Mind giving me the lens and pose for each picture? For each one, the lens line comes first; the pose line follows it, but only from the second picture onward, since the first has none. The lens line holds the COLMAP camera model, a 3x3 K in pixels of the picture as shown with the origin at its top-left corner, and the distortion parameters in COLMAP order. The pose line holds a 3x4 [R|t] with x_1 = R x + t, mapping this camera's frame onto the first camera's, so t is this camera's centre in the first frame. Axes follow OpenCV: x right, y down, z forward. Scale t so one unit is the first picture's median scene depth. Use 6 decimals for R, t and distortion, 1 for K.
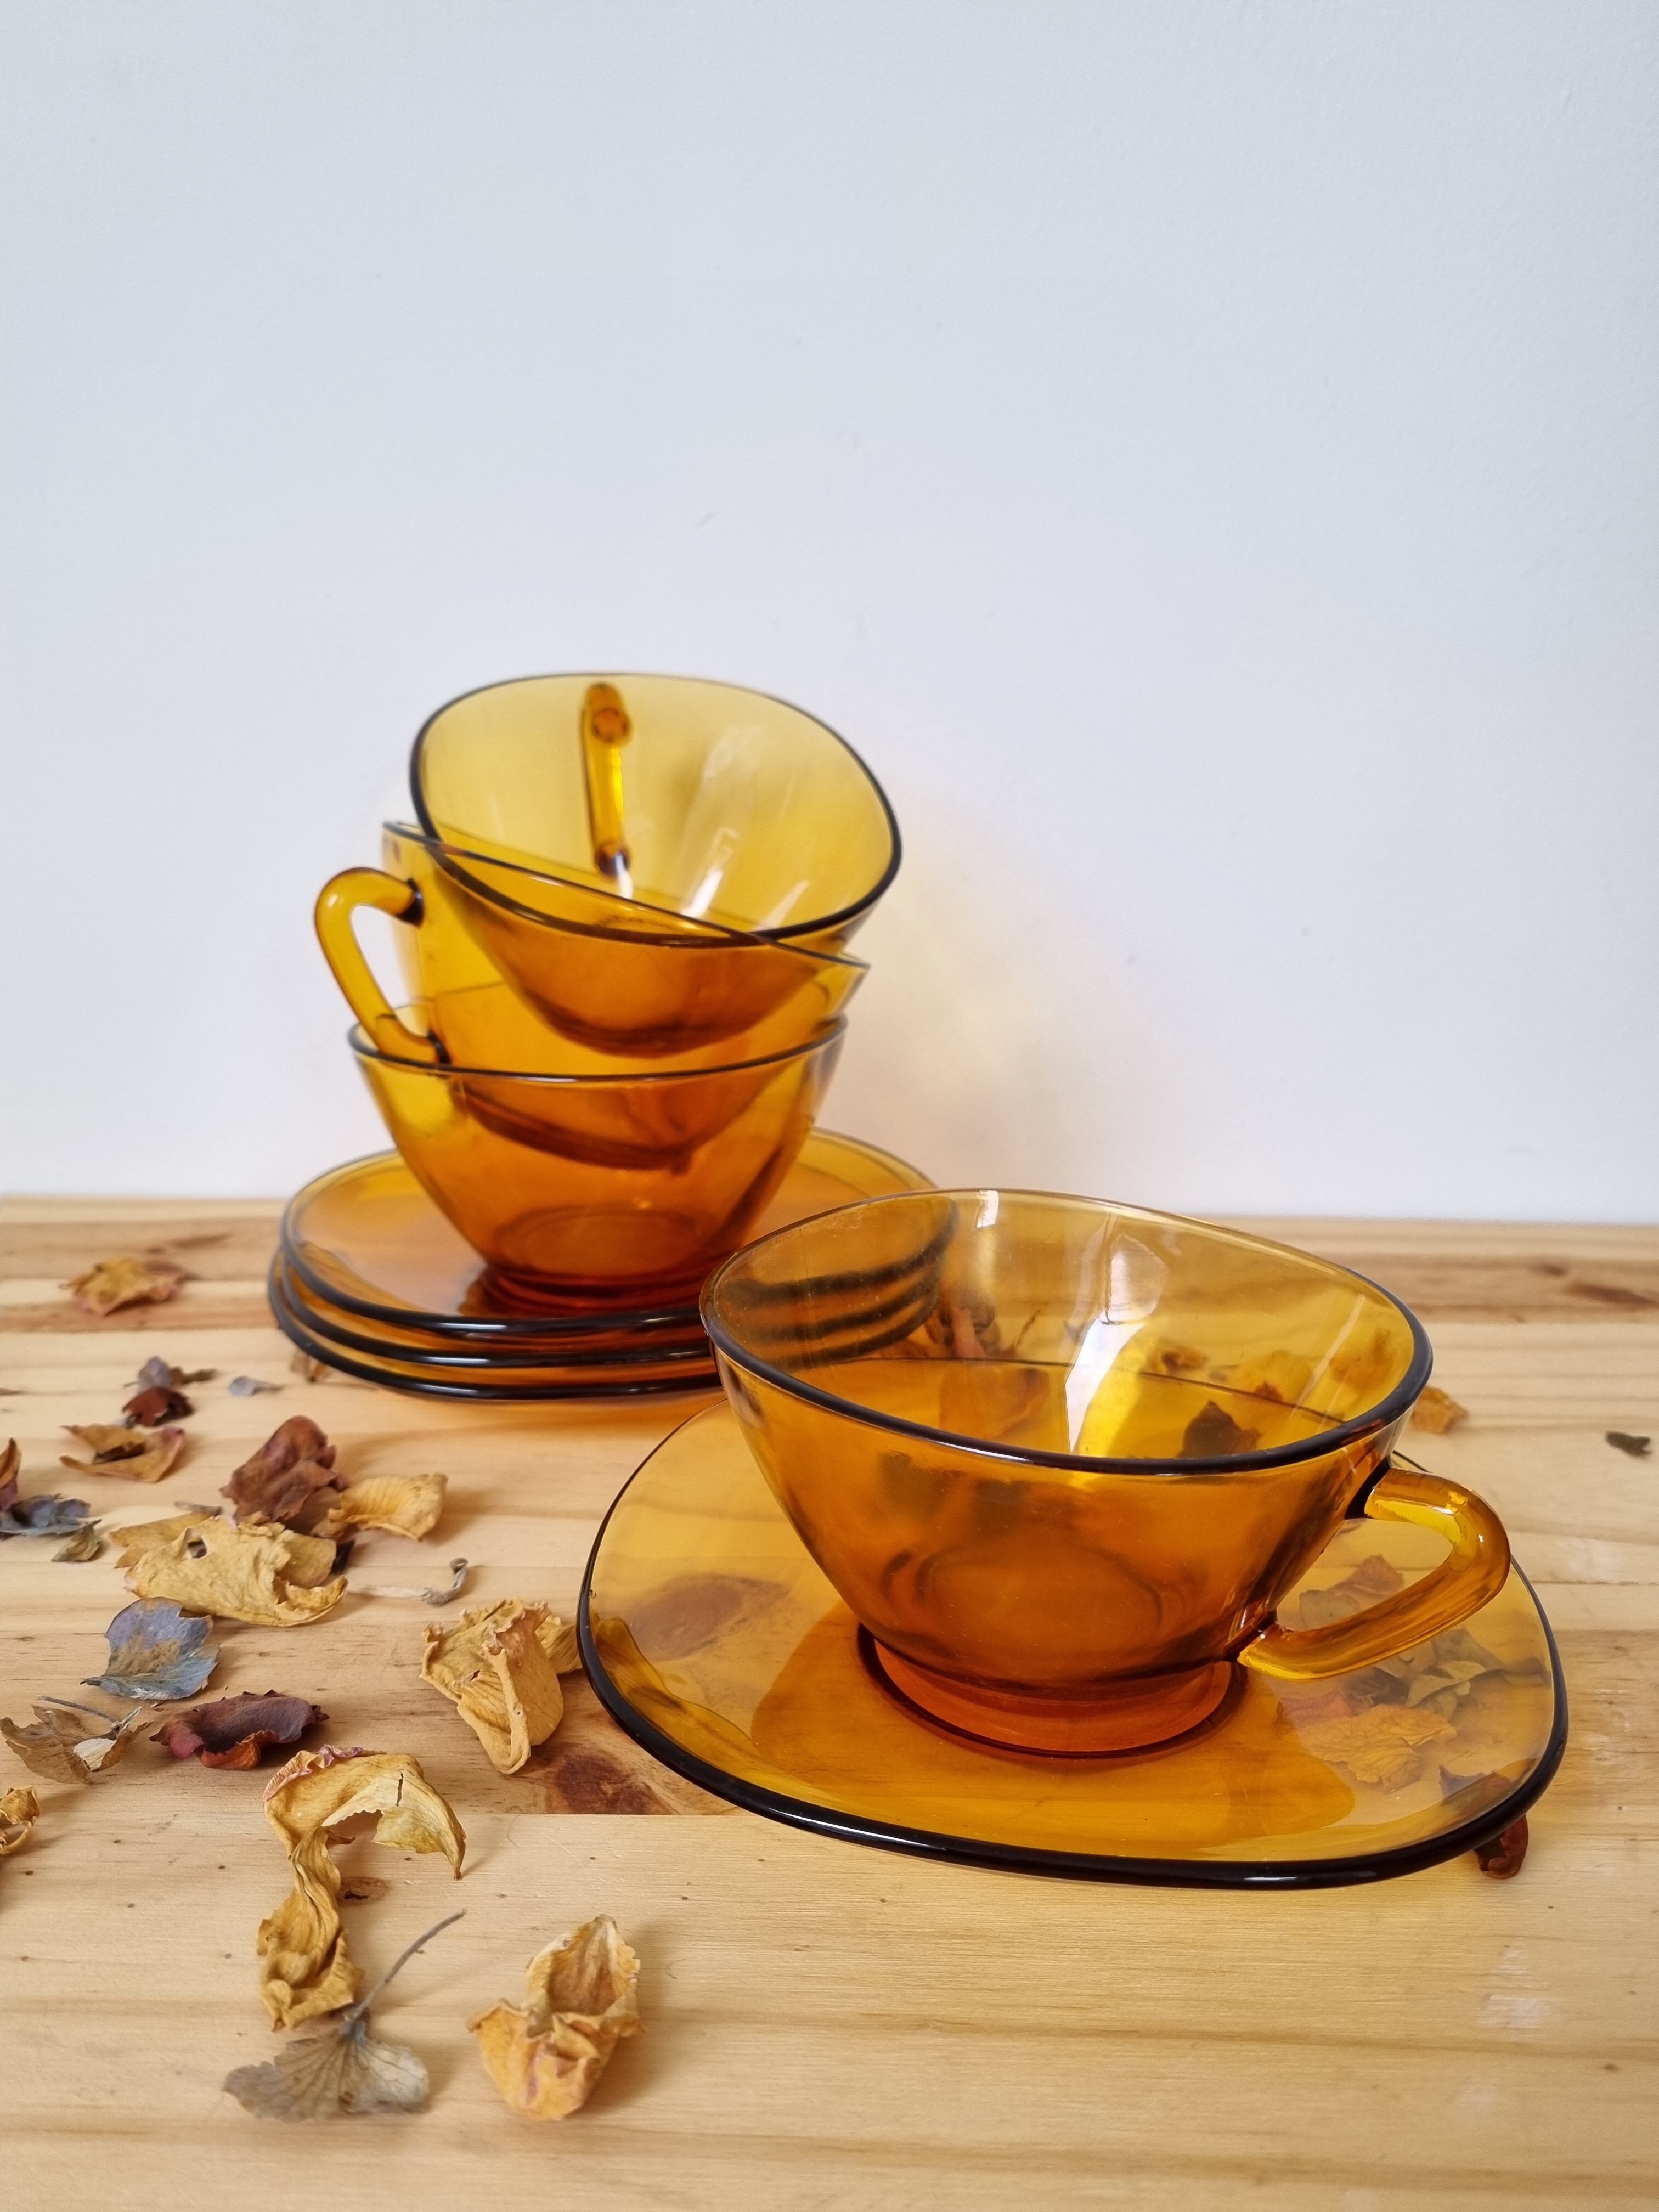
lens RADIAL K [[1820.8, 0, 813.9], [0, 1820.8, 1091.0], [0, 0, 1]] dist [0.069721, -0.027374]
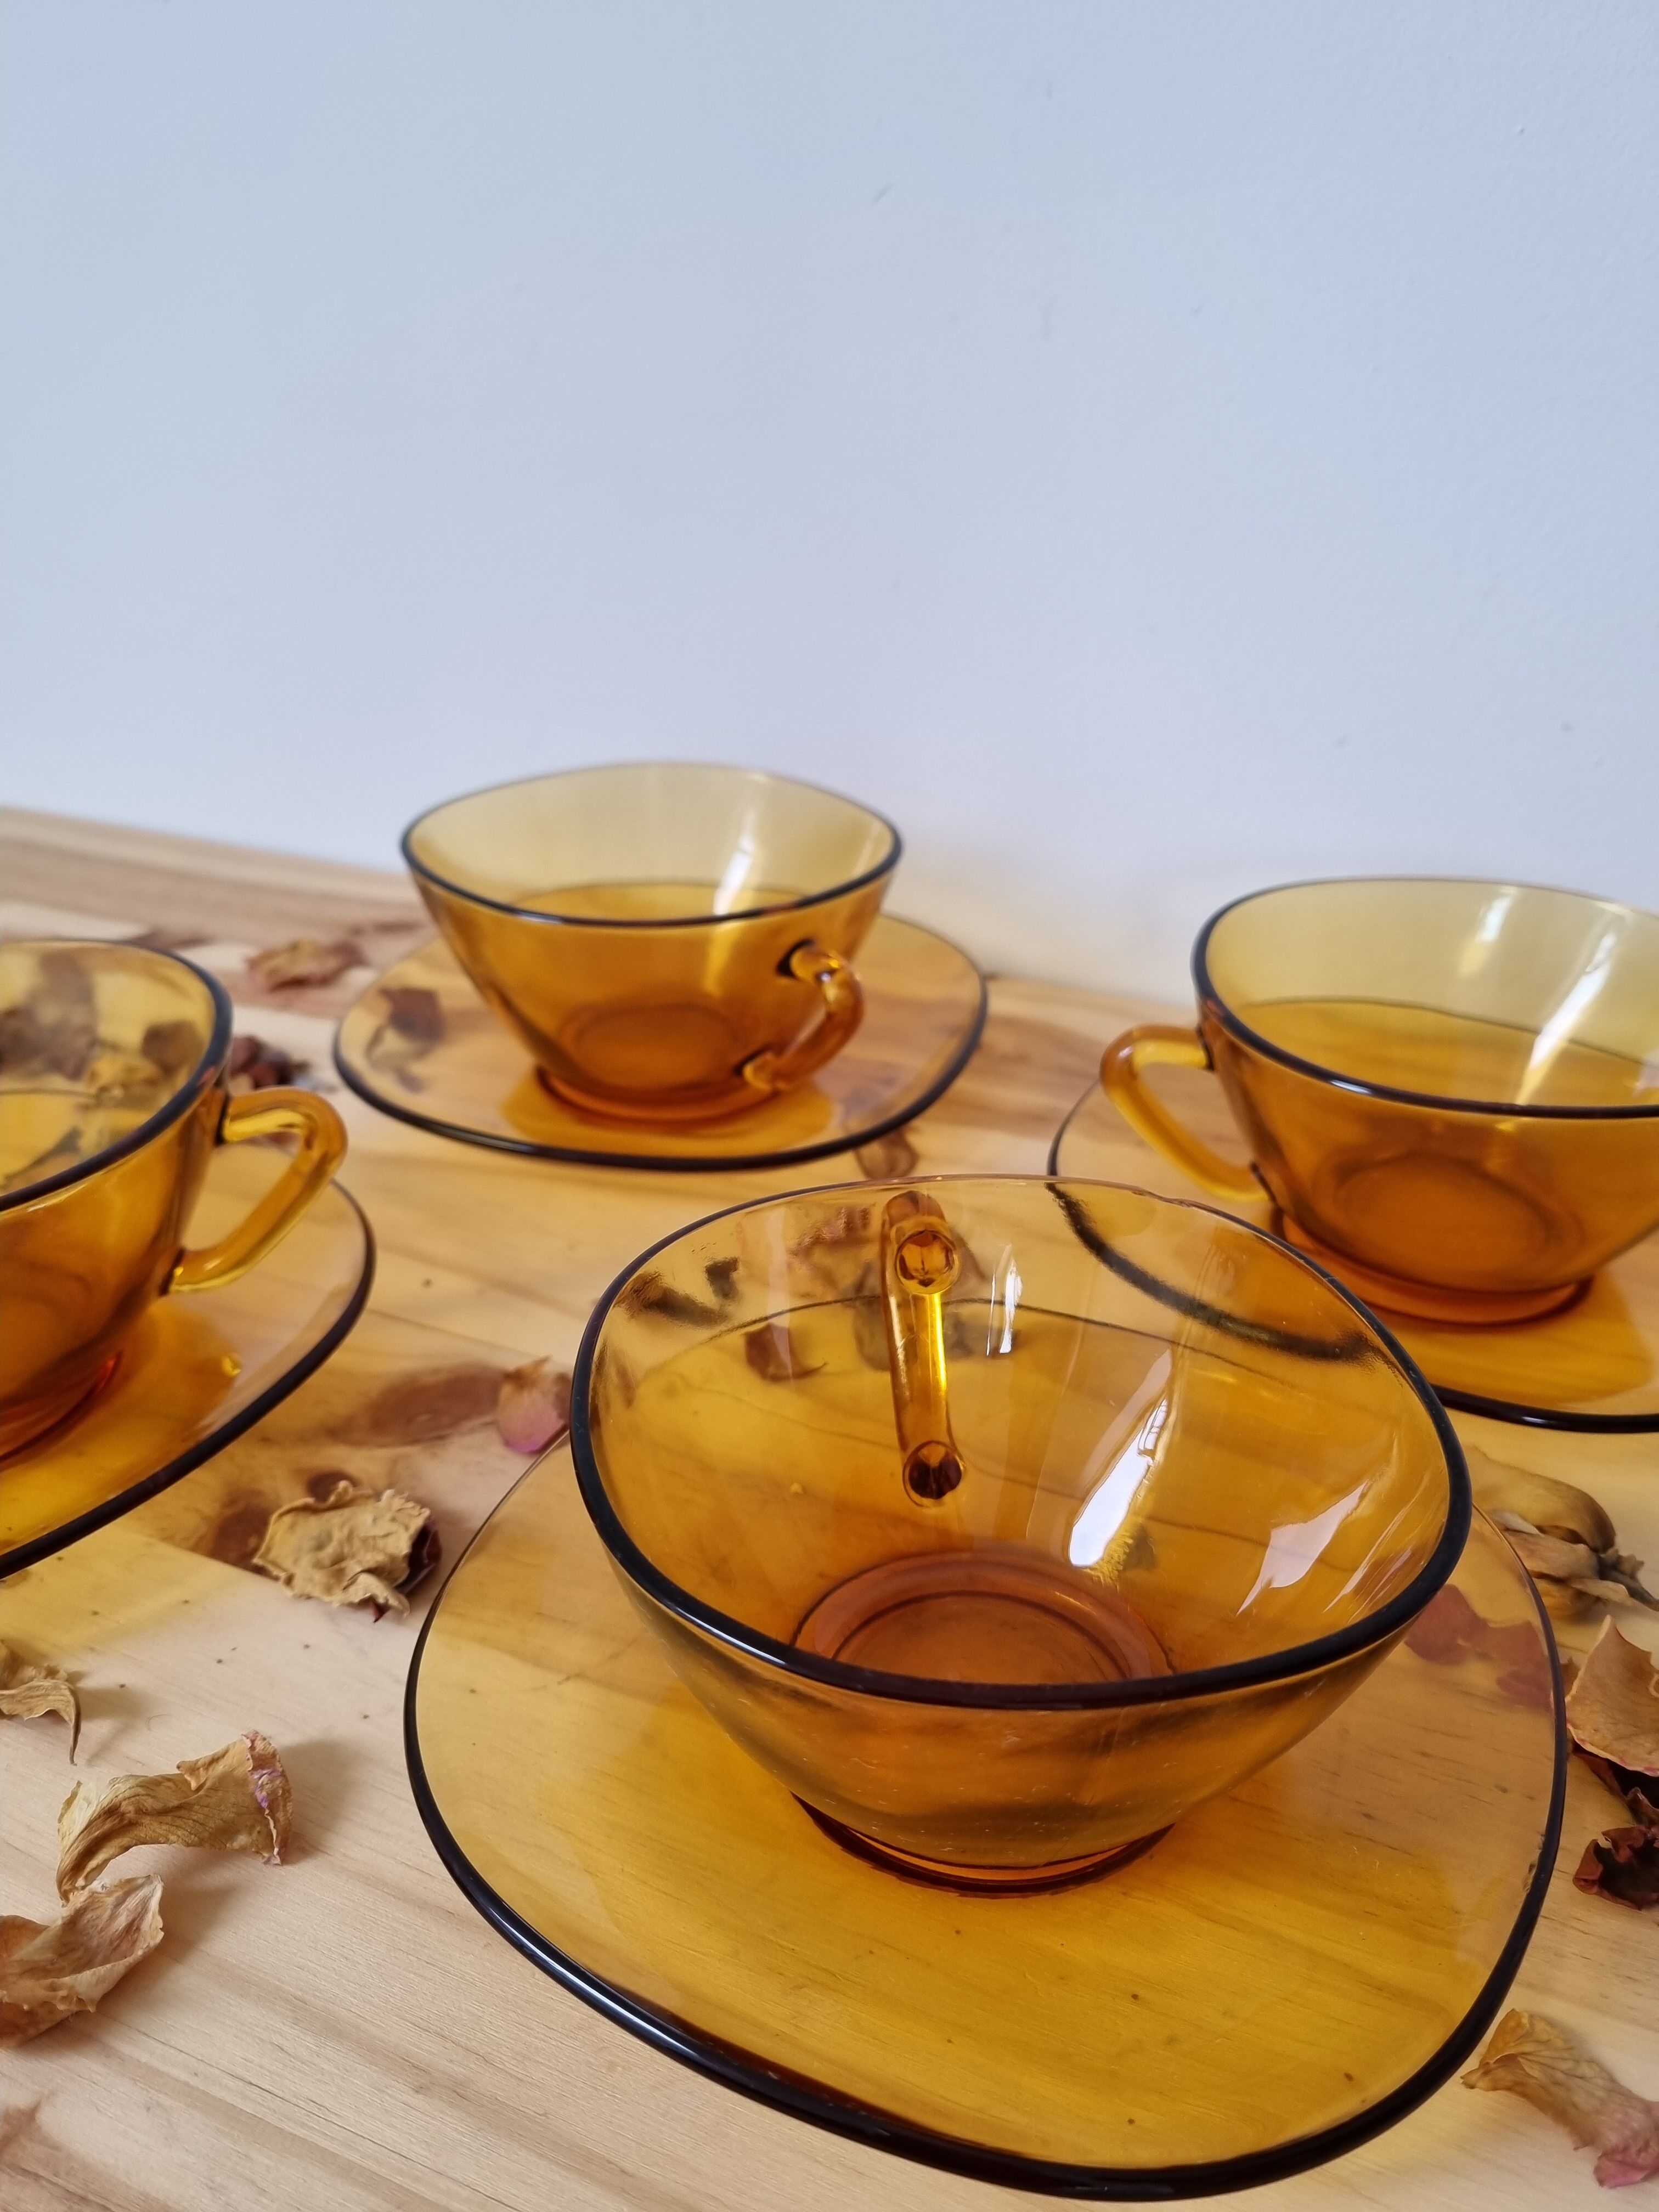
lens RADIAL K [[1820.8, 0, 816.8], [0, 1820.8, 1101.7], [0, 0, 1]] dist [0.069721, -0.027374]
pose [[0.898838, 0.179732, -0.399734, 0.417937], [-0.077779, 0.962984, 0.258093, -0.143590], [0.431325, -0.200893, 0.879546, 0.143274]]
